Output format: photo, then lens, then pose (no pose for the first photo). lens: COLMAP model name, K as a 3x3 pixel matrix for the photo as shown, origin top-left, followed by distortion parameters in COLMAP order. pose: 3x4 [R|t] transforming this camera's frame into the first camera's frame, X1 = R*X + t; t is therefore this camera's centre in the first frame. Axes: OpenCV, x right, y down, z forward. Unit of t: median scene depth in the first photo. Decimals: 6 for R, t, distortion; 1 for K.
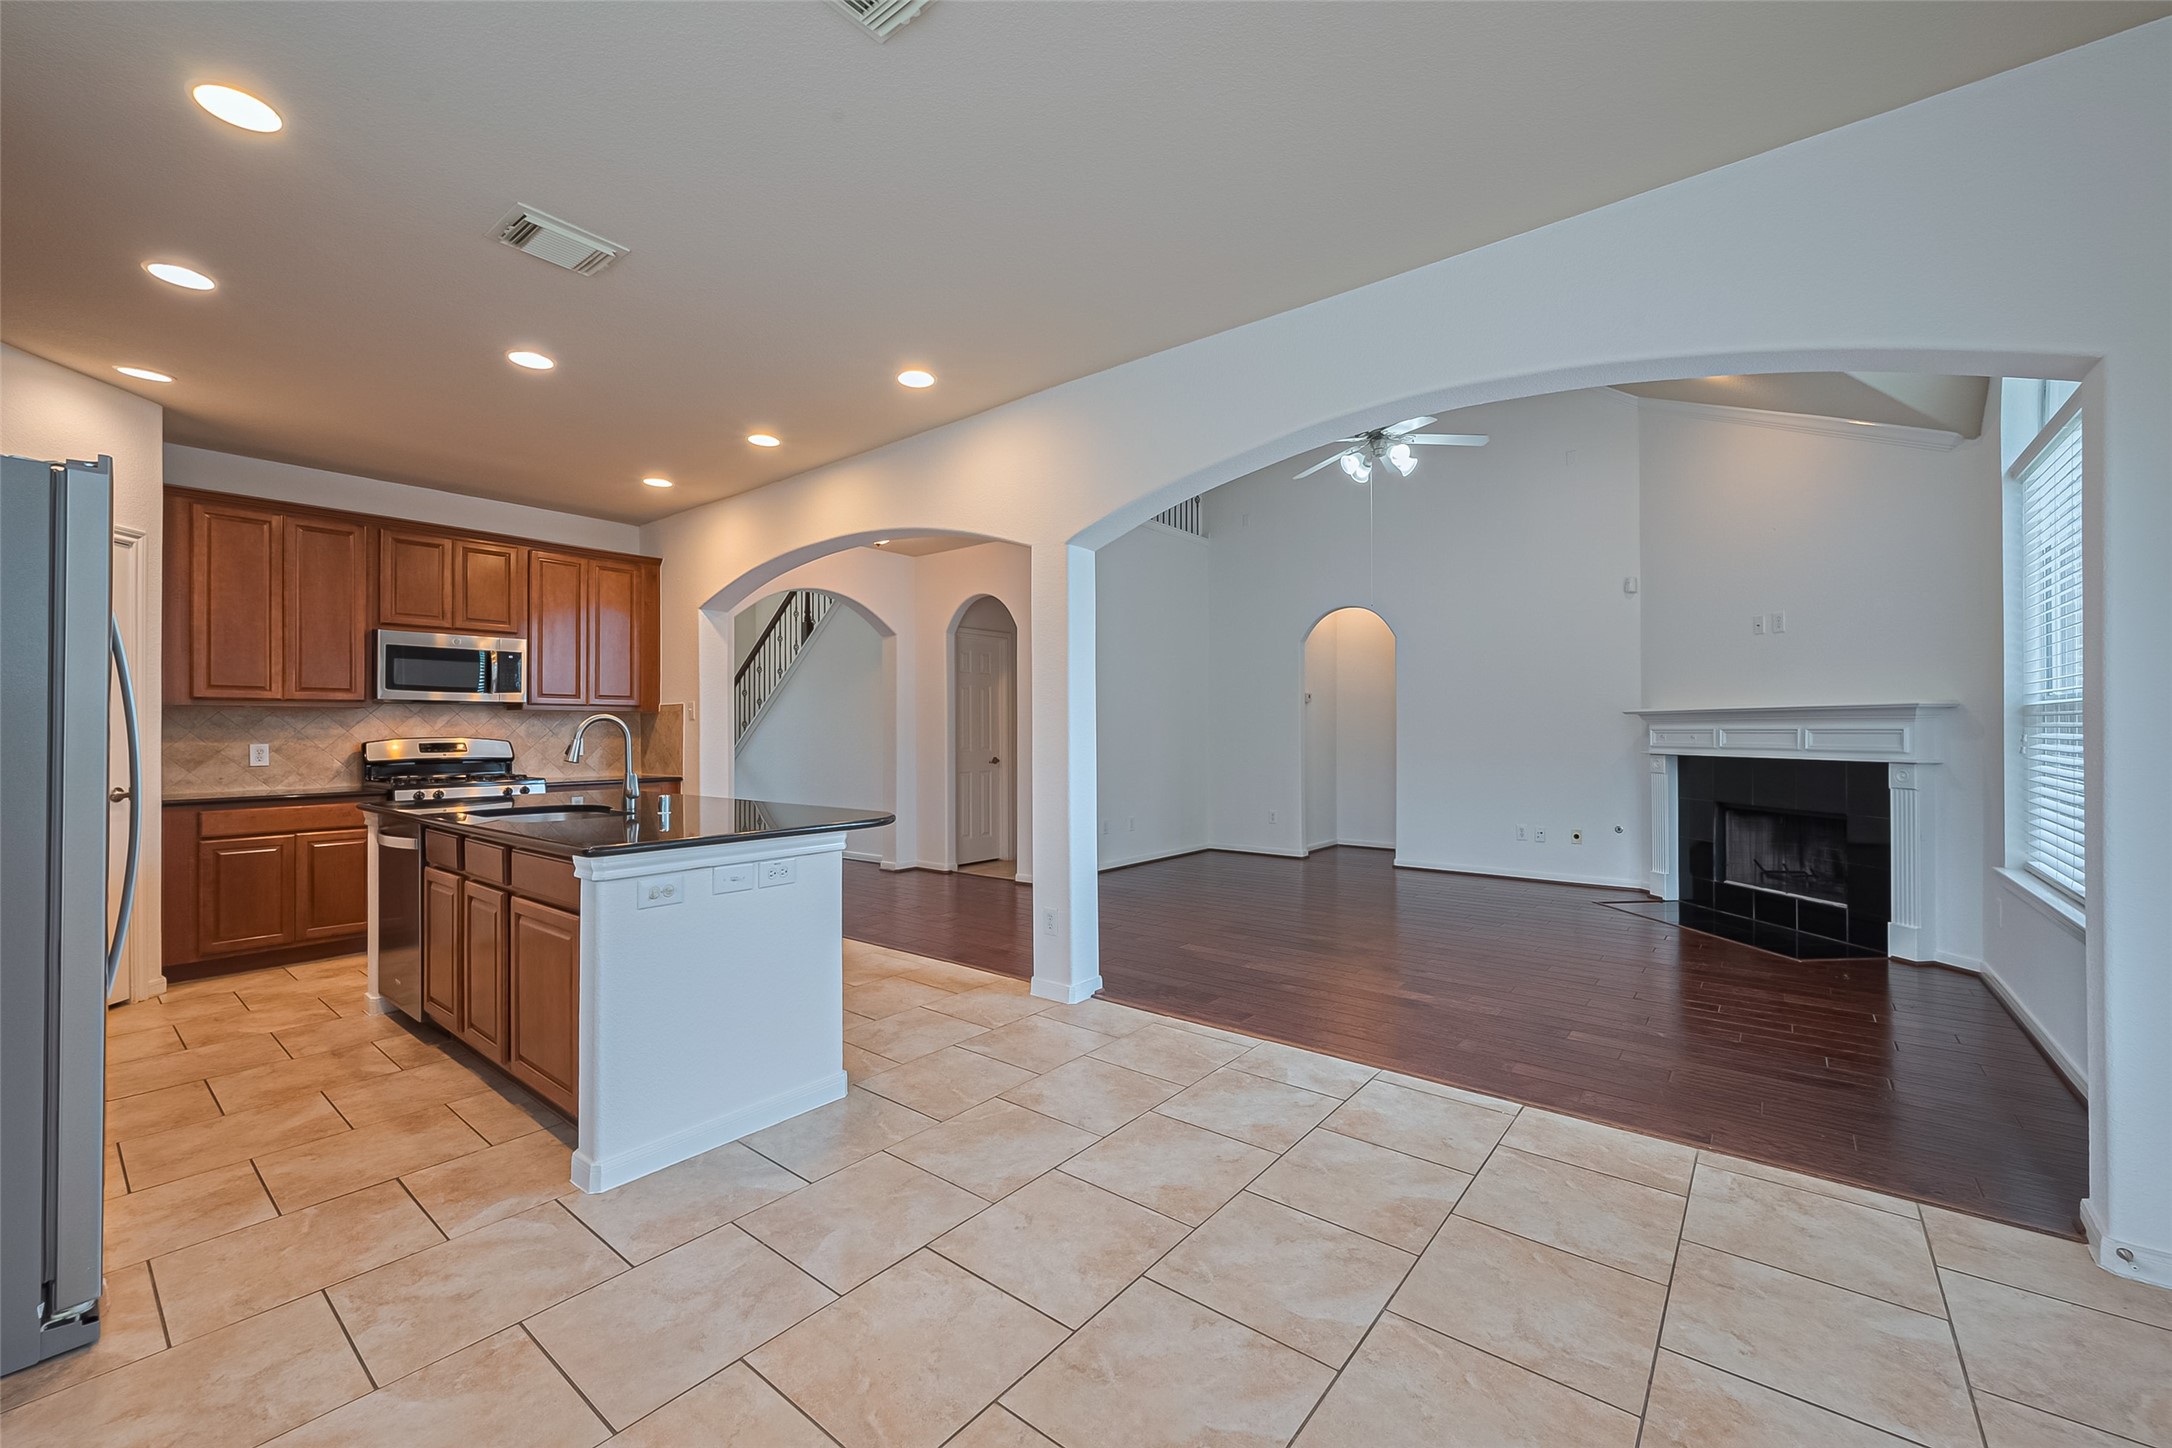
lens RADIAL K [[882.1, 0, 1069.1], [0, 882.1, 721.5], [0, 0, 1]] dist [-0.001692, 0.000393]
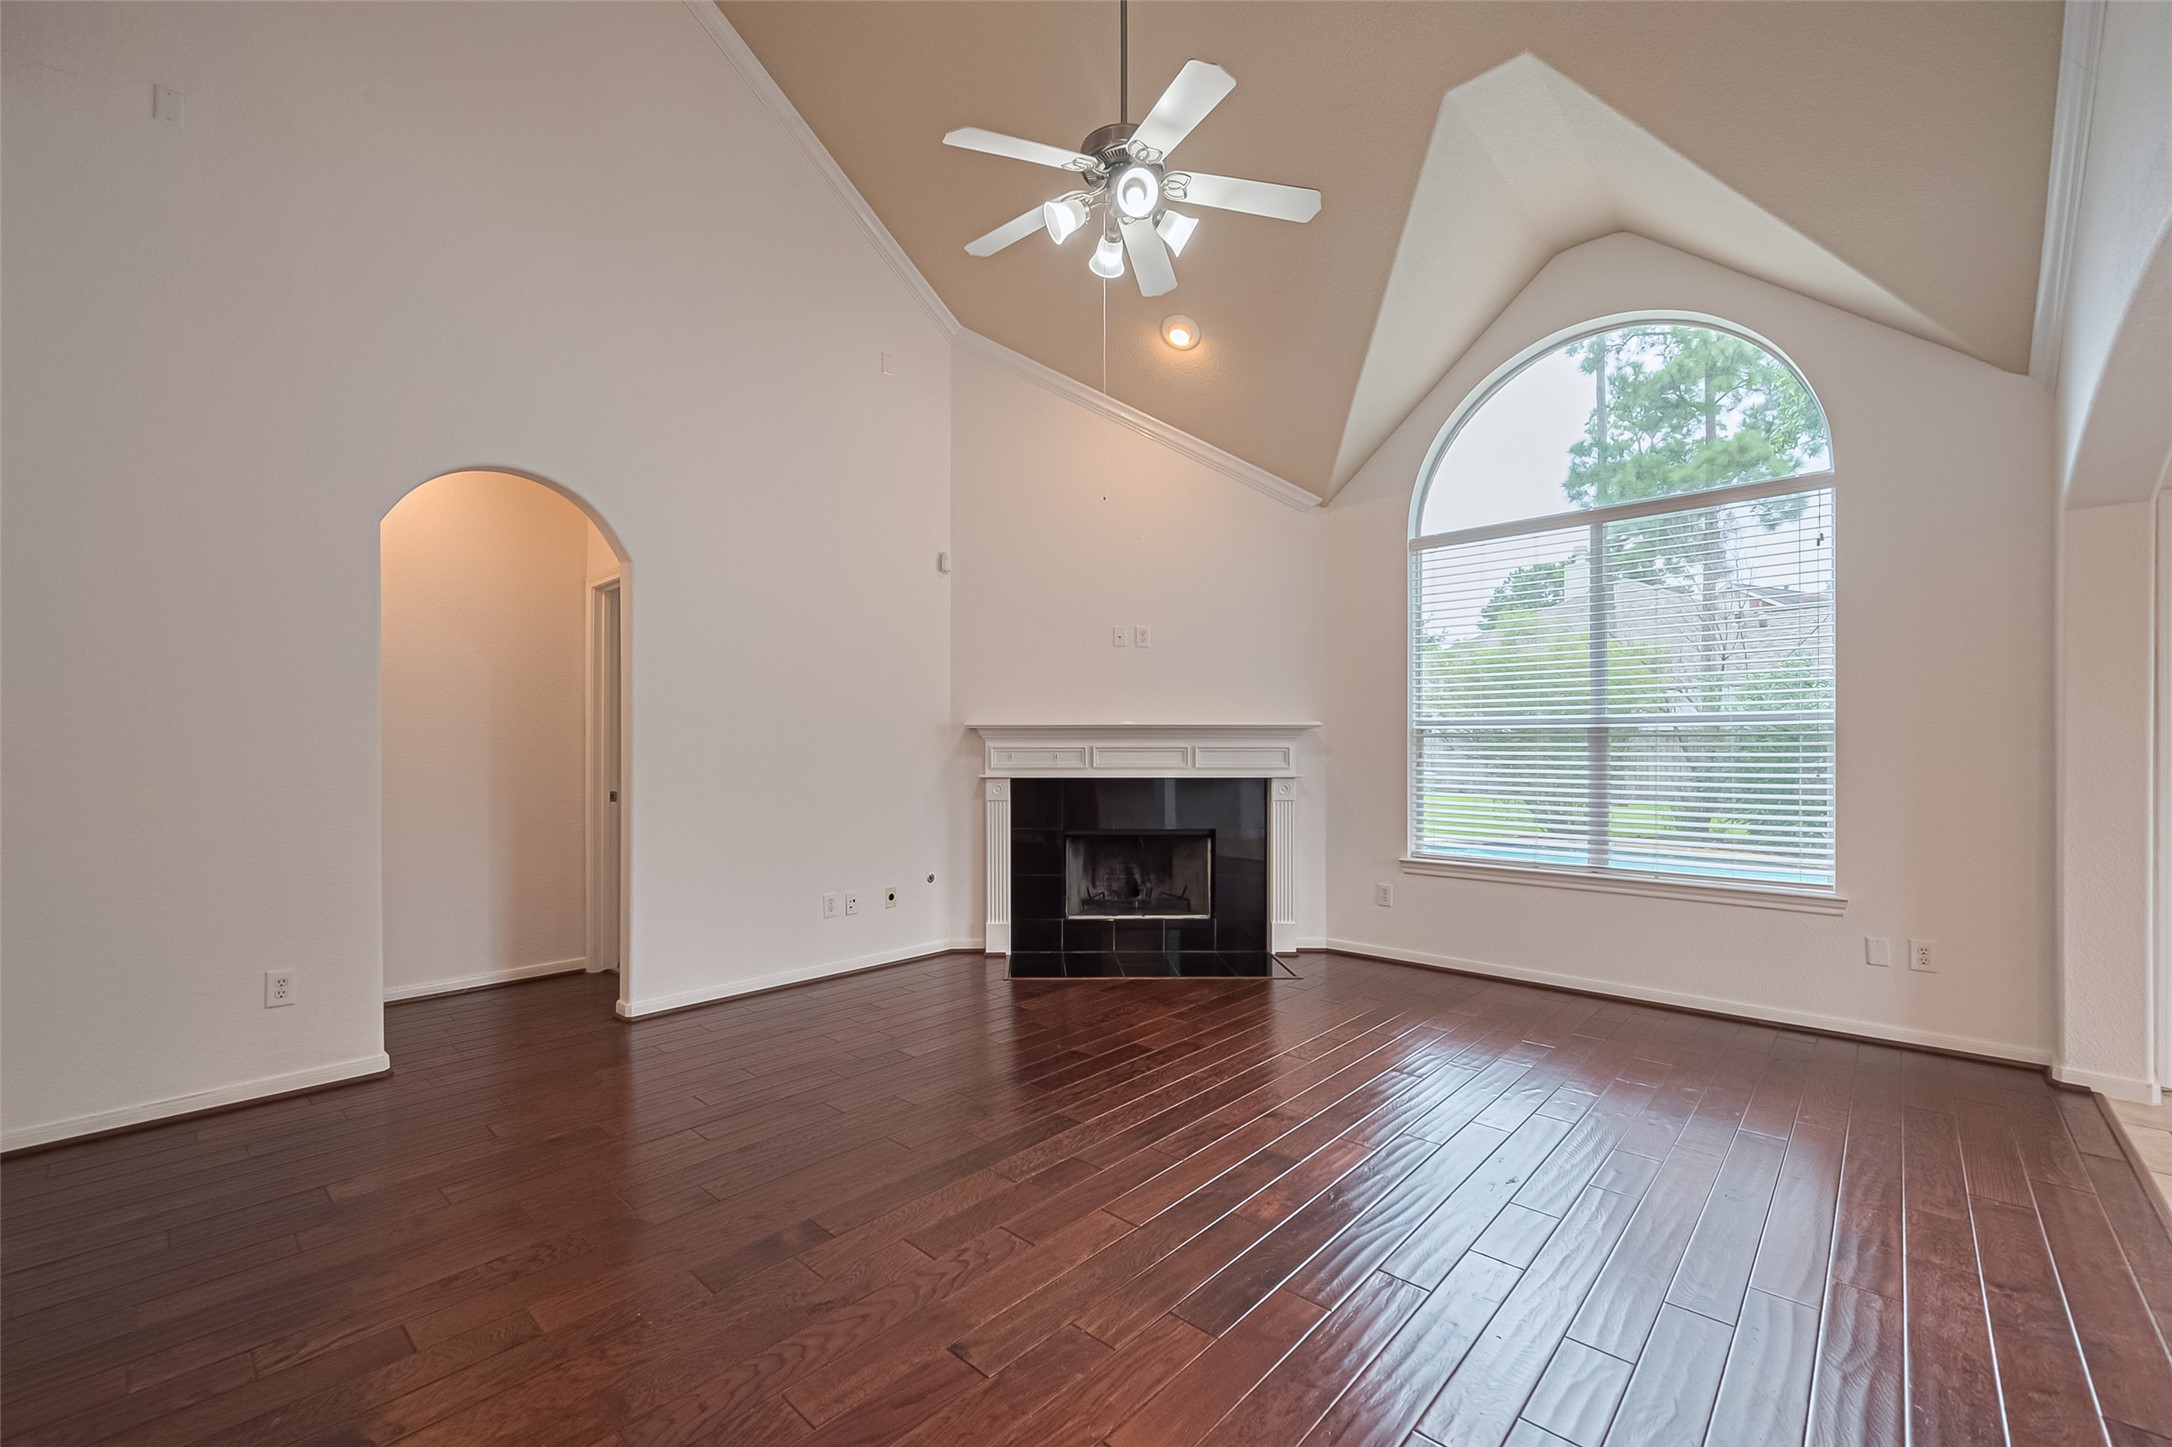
lens RADIAL K [[907.3, 0, 1029.1], [0, 907.3, 747.7], [0, 0, 1]] dist [0.000481, -0.000006]
pose [[0.070318, 0.004783, 0.997513, -0.210054], [-0.009770, 0.999944, -0.004106, 0.015605], [-0.997477, -0.009457, 0.070361, 1.163916]]
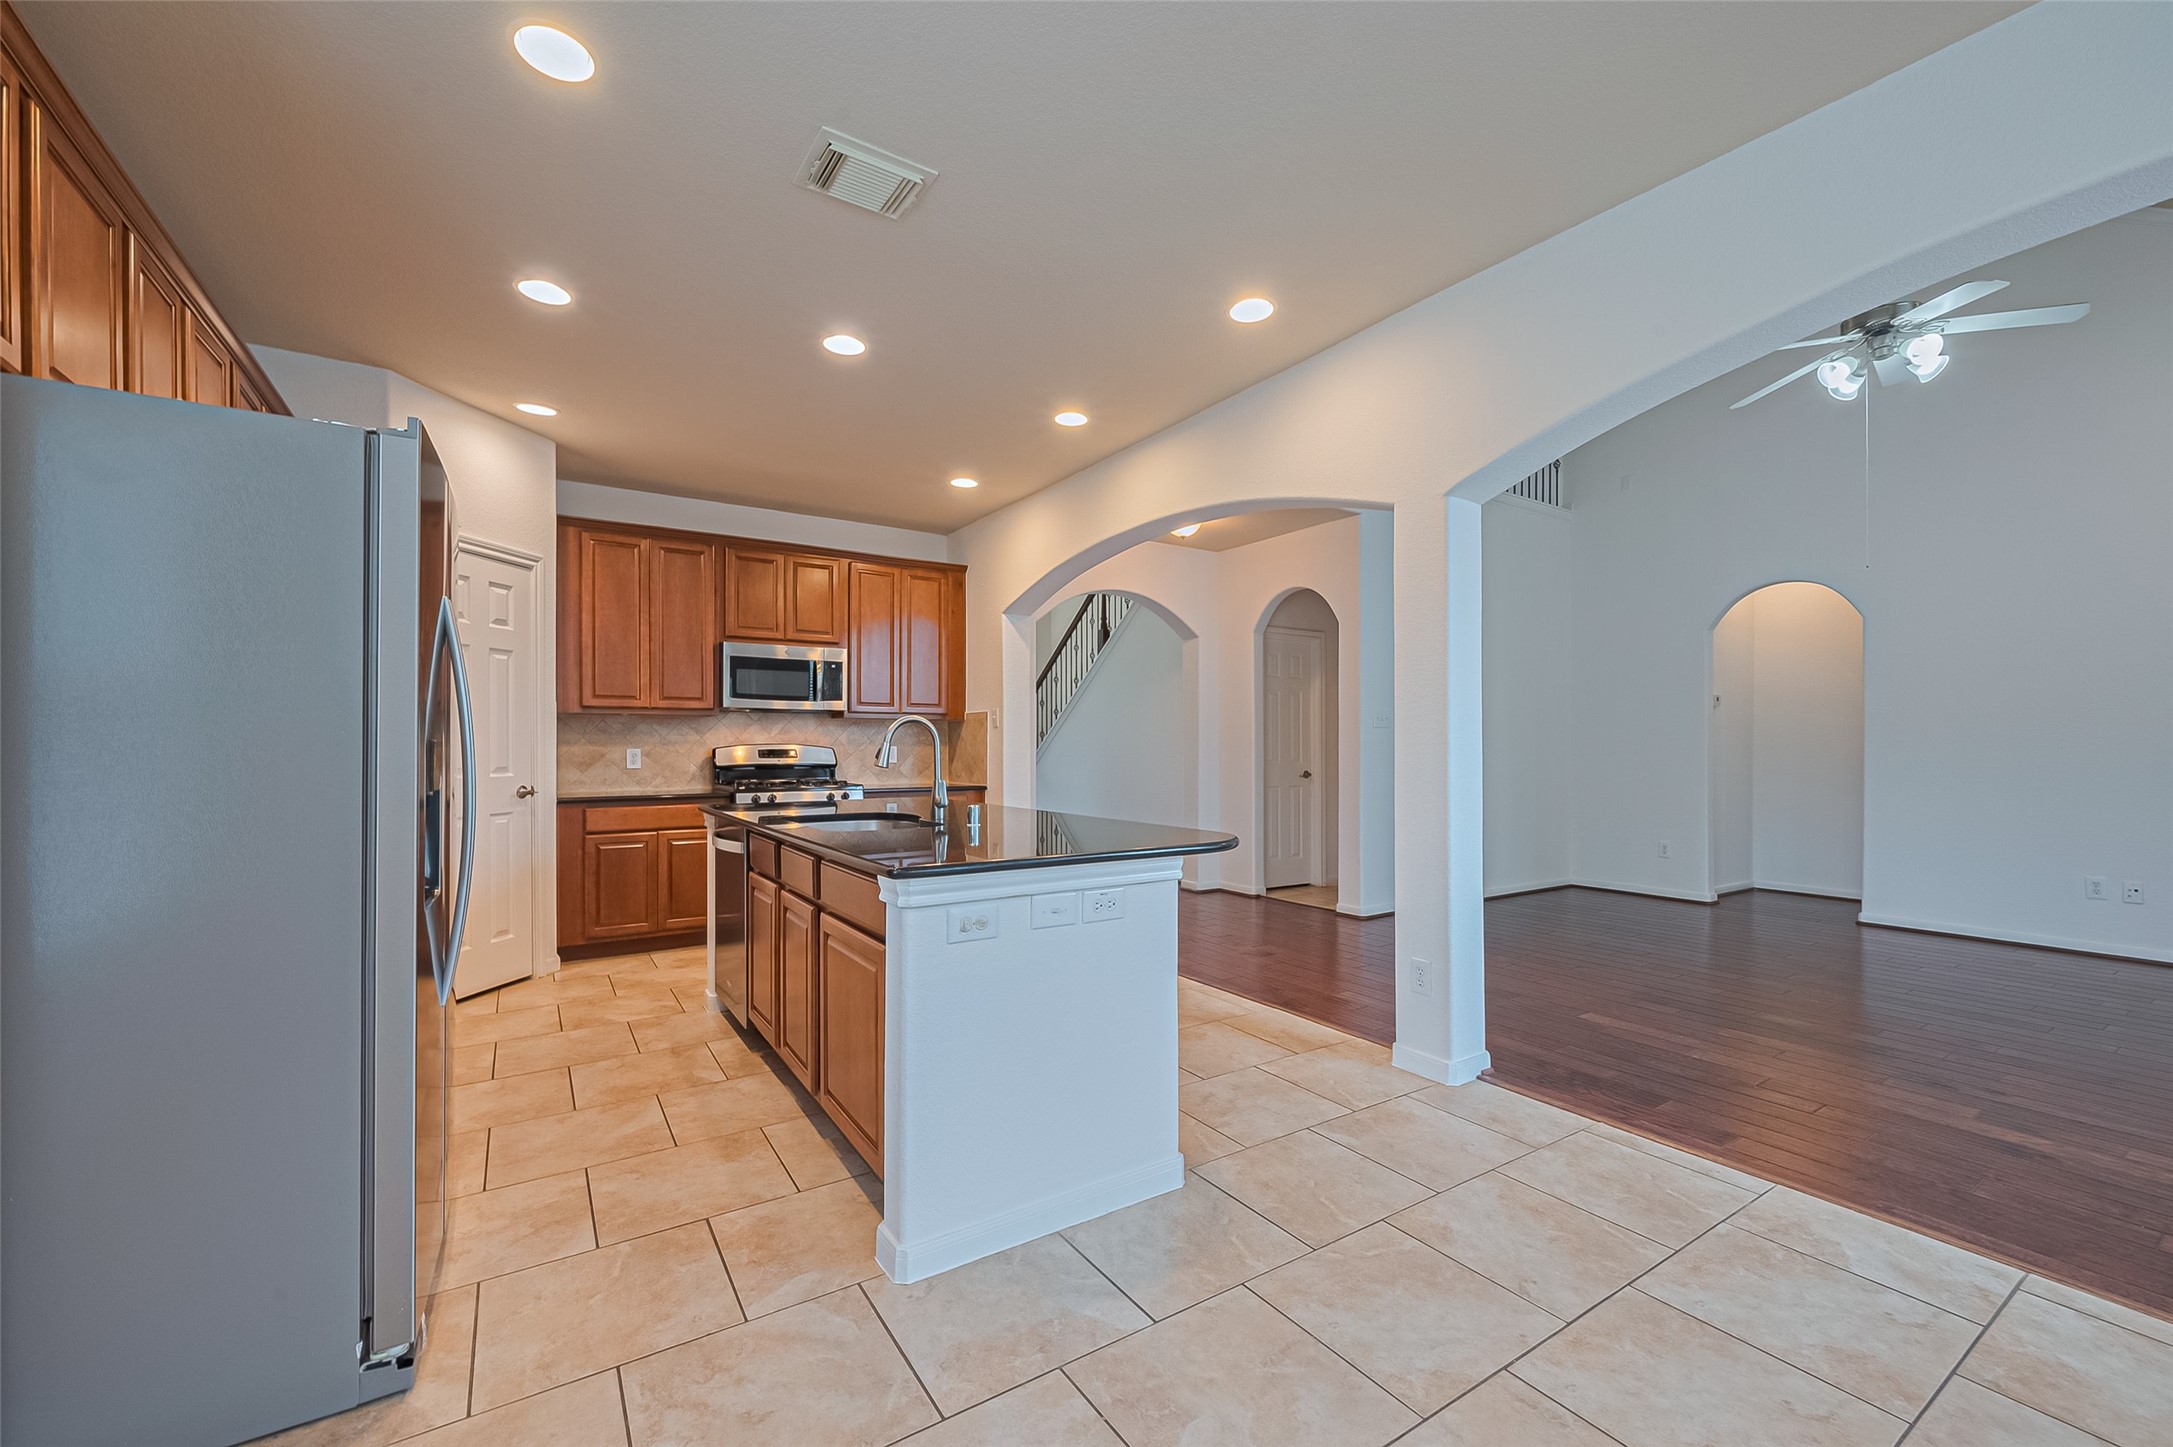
lens RADIAL K [[875.3, 0, 1070.3], [0, 875.3, 745.7], [0, 0, 1]] dist [0.000069, -0.000236]
pose [[0.951740, 0.004717, -0.306870, -0.066731], [-0.001525, 0.999942, 0.010641, 0.009773], [0.306903, -0.009660, 0.951692, 0.132433]]
